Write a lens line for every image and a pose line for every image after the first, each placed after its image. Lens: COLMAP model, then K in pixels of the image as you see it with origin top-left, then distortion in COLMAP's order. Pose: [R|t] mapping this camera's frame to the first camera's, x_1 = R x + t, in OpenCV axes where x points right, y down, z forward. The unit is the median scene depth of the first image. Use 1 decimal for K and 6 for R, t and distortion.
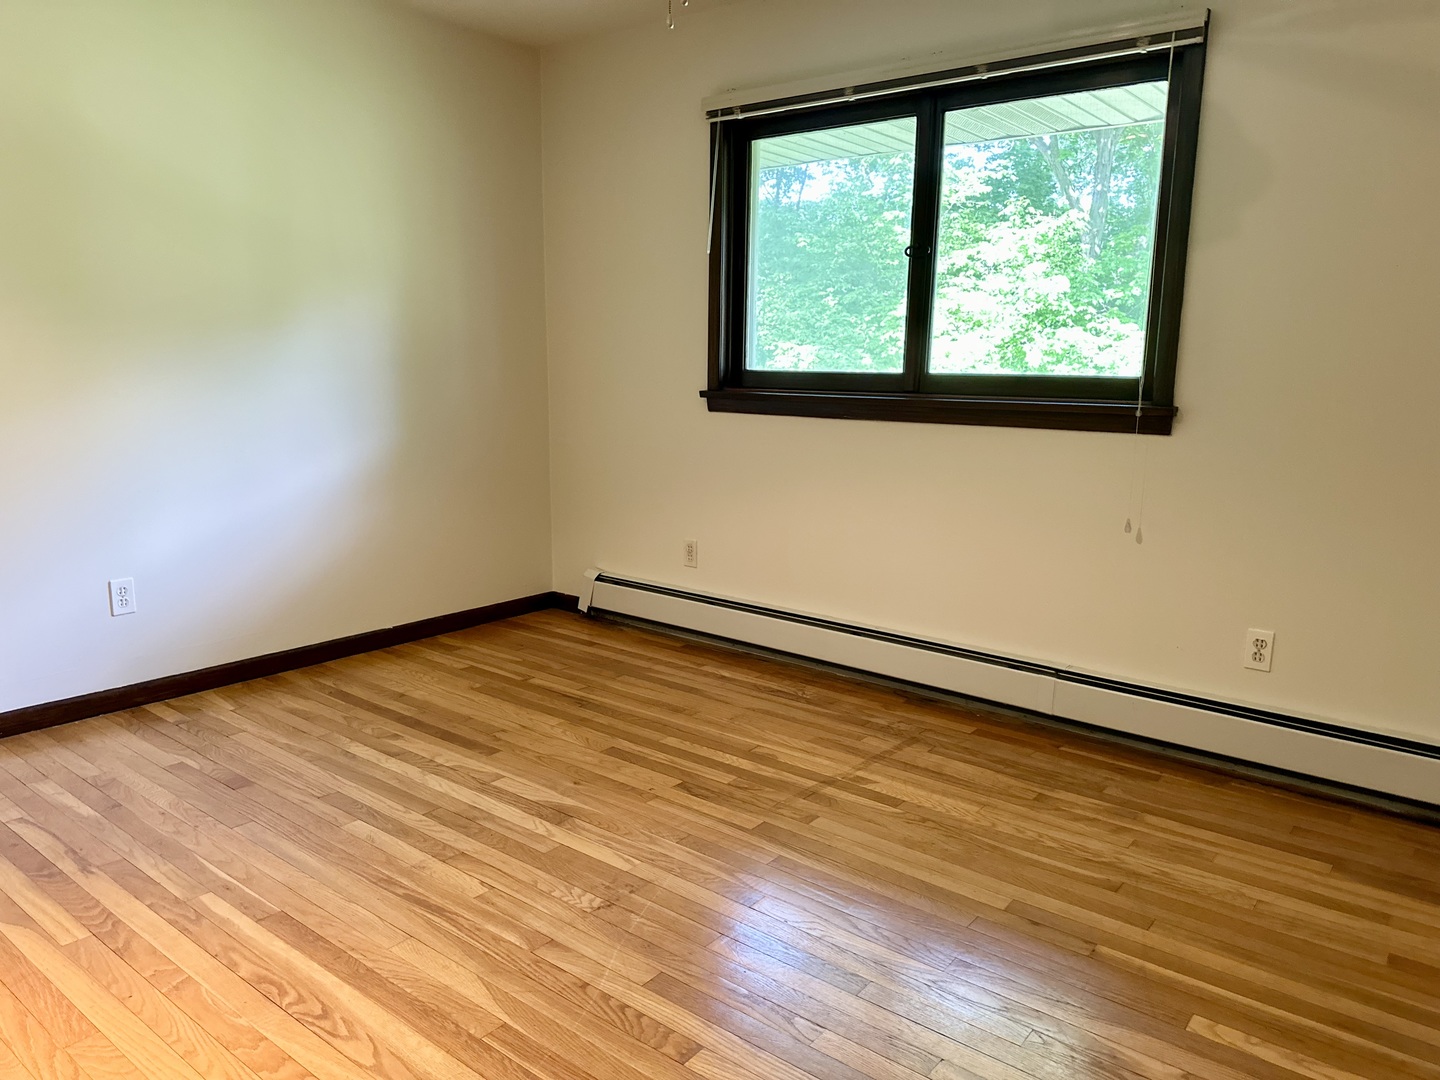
lens RADIAL K [[1031.0, 0, 720.0], [0, 1031.0, 540.0], [0, 0, 1]] dist [0.129076, -0.120690]
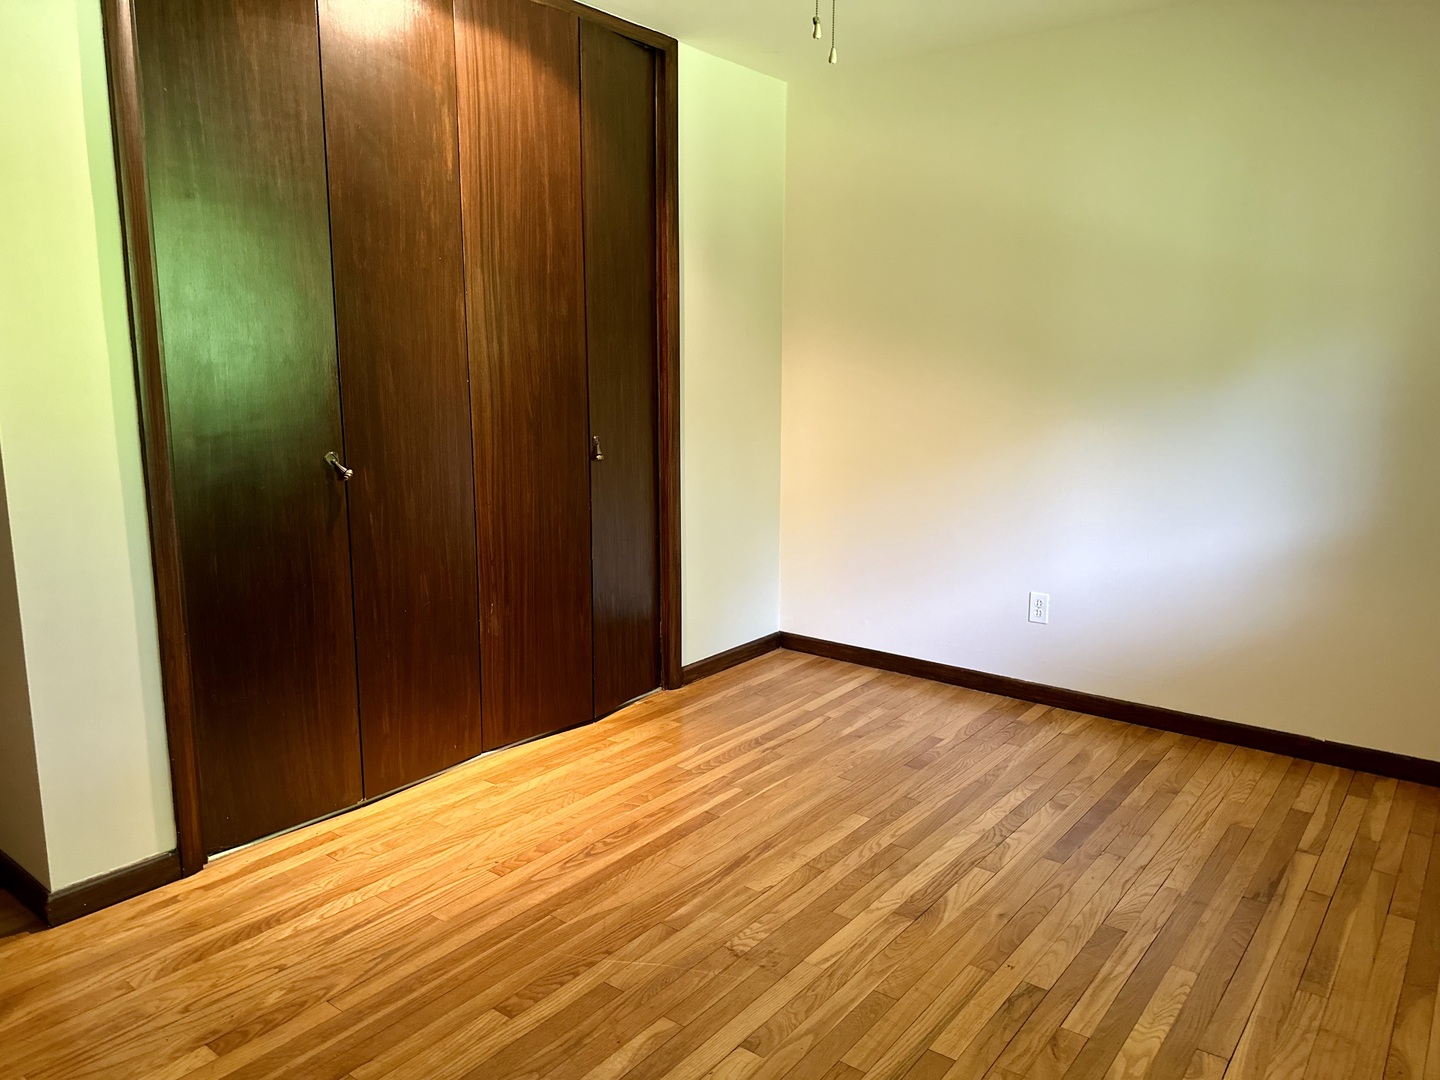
lens RADIAL K [[1013.2, 0, 722.7], [0, 1013.2, 539.3], [0, 0, 1]] dist [0.086956, -0.110986]
pose [[0.013932, 0.150889, -0.988453, 0.600674], [-0.179530, 0.972861, 0.145978, -0.136496], [0.983654, 0.175423, 0.040643, 0.646520]]
